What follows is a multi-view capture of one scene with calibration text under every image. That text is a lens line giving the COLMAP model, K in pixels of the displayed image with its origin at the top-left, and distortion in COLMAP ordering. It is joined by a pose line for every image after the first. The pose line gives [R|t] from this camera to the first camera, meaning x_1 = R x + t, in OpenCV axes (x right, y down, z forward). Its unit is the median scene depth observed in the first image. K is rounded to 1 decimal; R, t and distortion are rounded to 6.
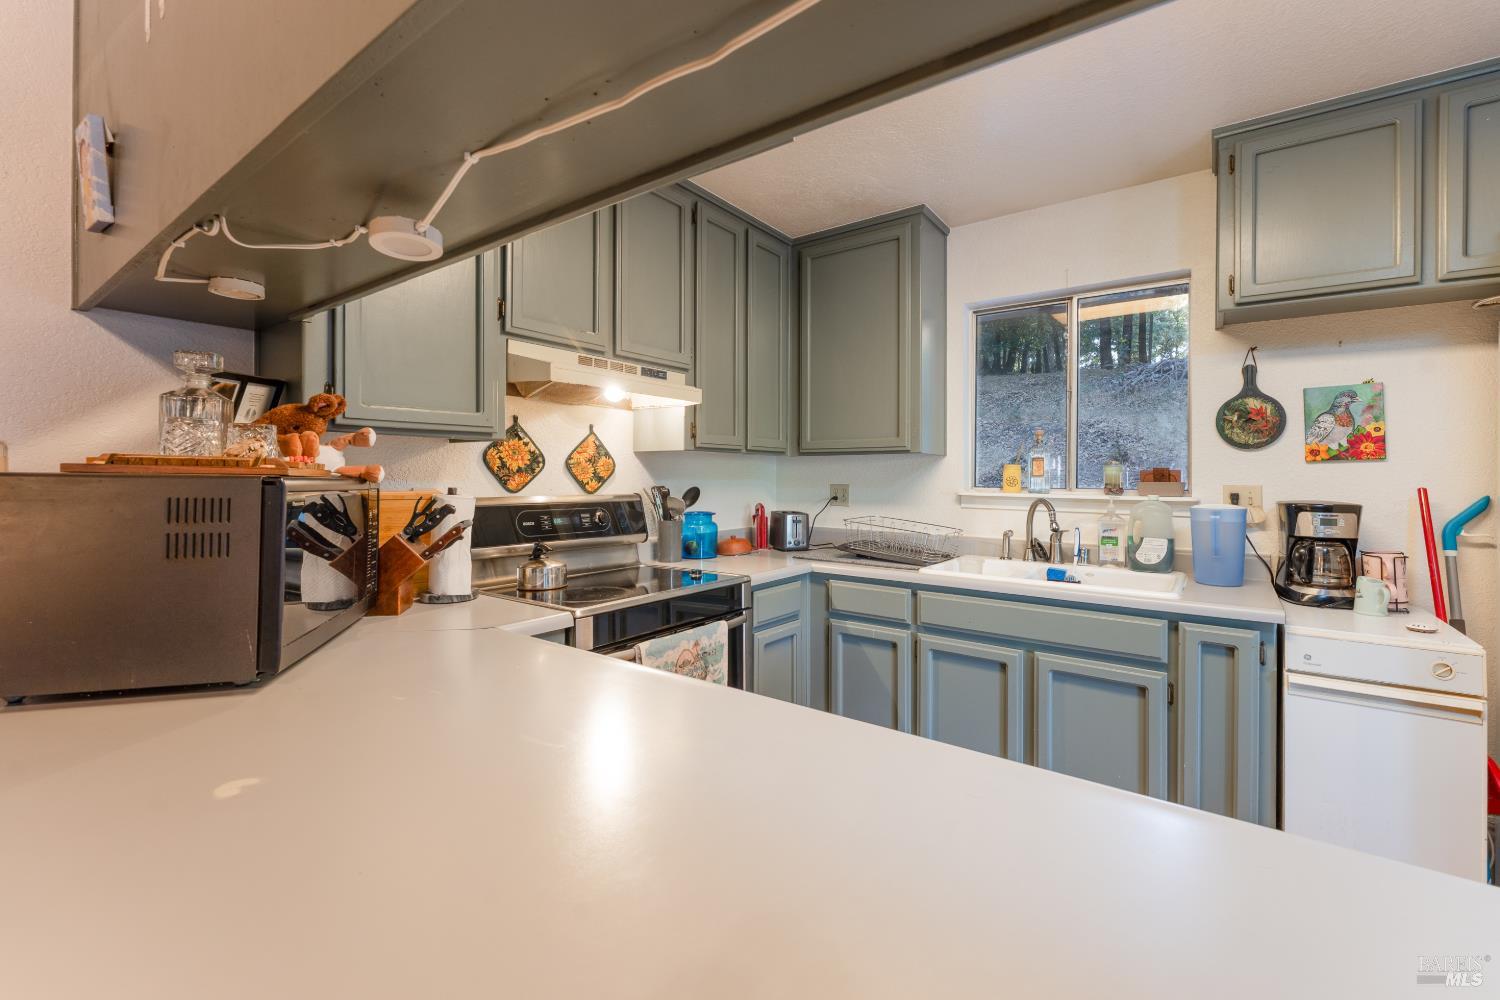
lens RADIAL K [[618.8, 0, 751.4], [0, 618.8, 468.9], [0, 0, 1]] dist [-0.002804, -0.000604]
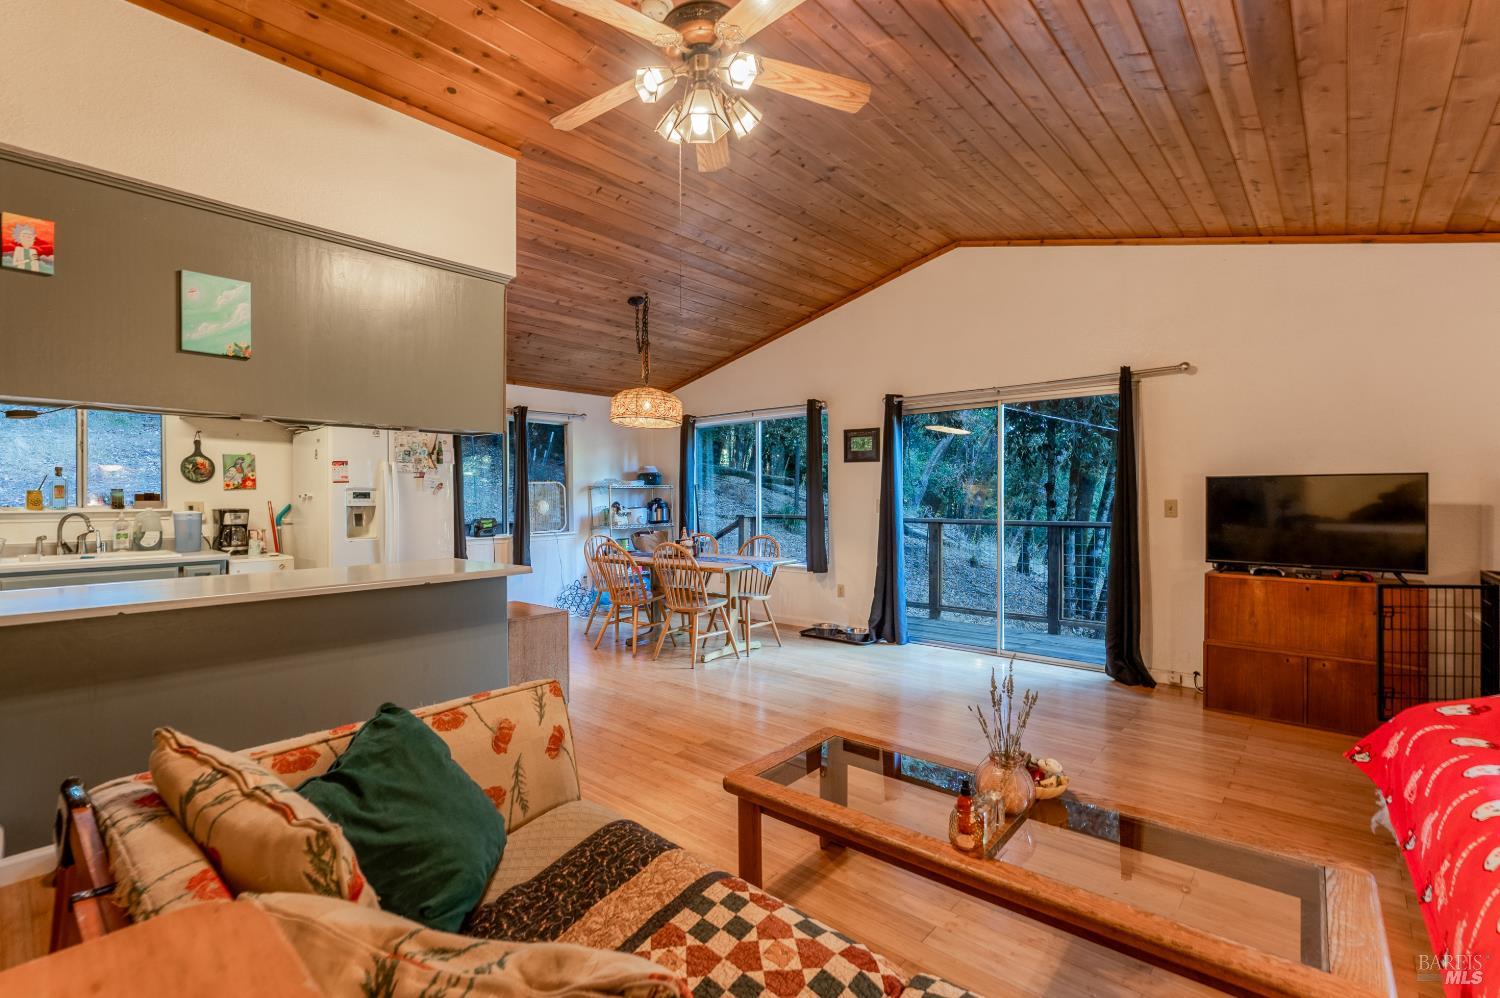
lens RADIAL K [[682.0, 0, 707.2], [0, 682.0, 499.5], [0, 0, 1]] dist [-0.000125, -0.000324]
pose [[0.120909, -0.013193, 0.992576, -1.125449], [-0.002643, 0.999904, 0.013613, -0.013598], [-0.992660, -0.004270, 0.120862, -0.848249]]
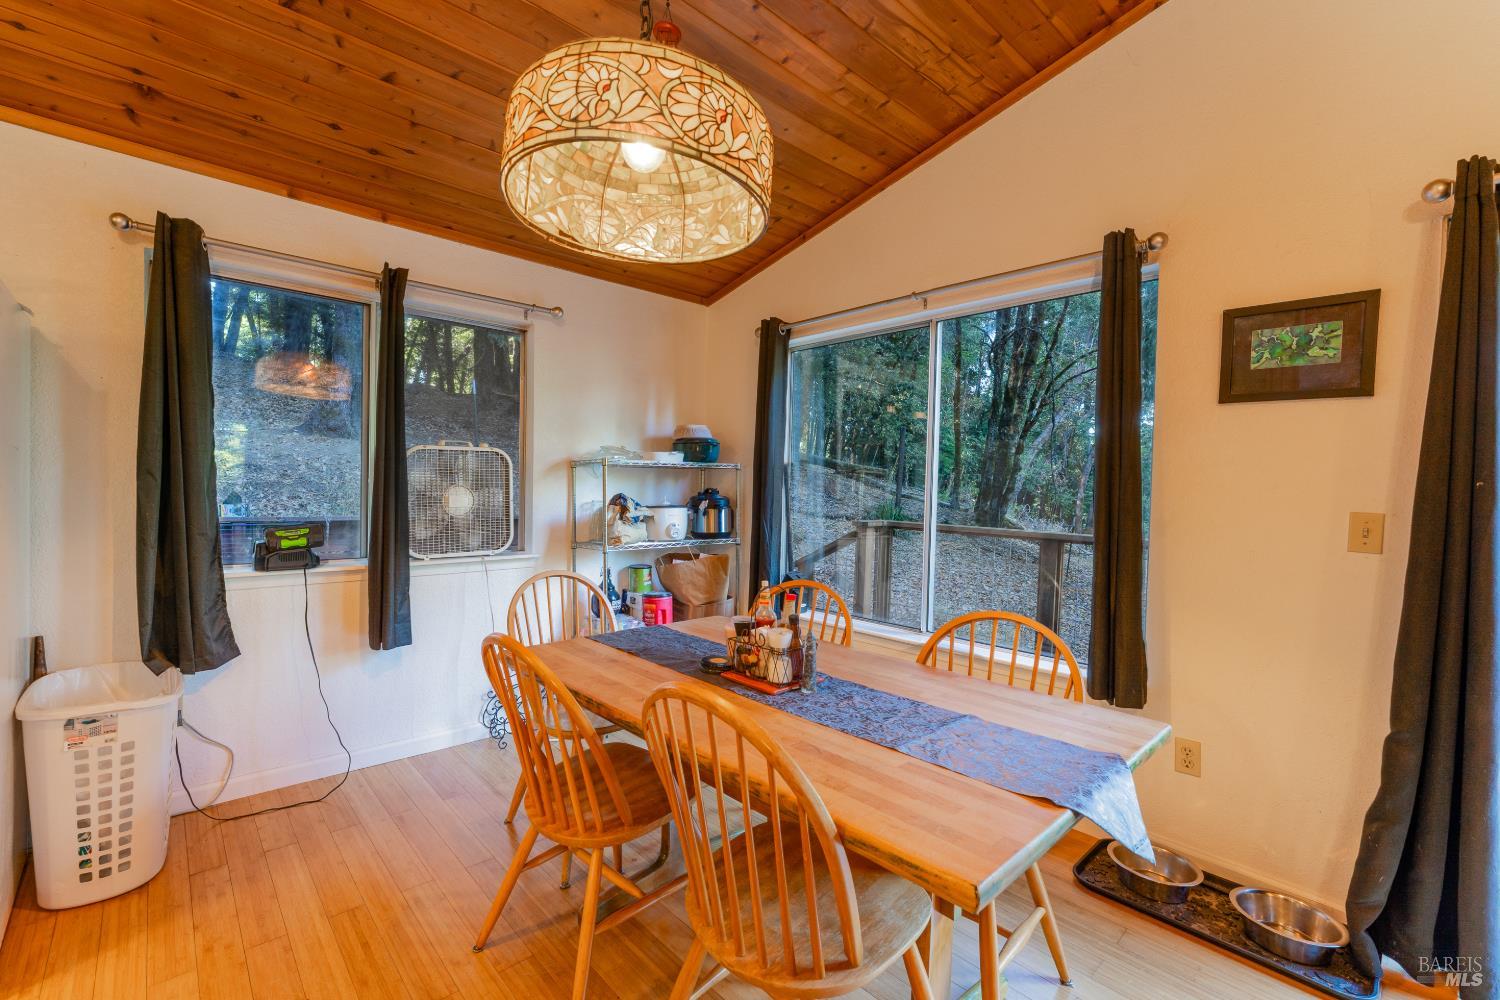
lens RADIAL K [[618.8, 0, 751.4], [0, 618.8, 468.9], [0, 0, 1]] dist [-0.002804, -0.000604]
pose [[0.166188, 0.024033, 0.985801, 0.618125], [-0.030061, 0.999362, -0.019296, 0.003015], [-0.985636, -0.026427, 0.166804, -0.566271]]
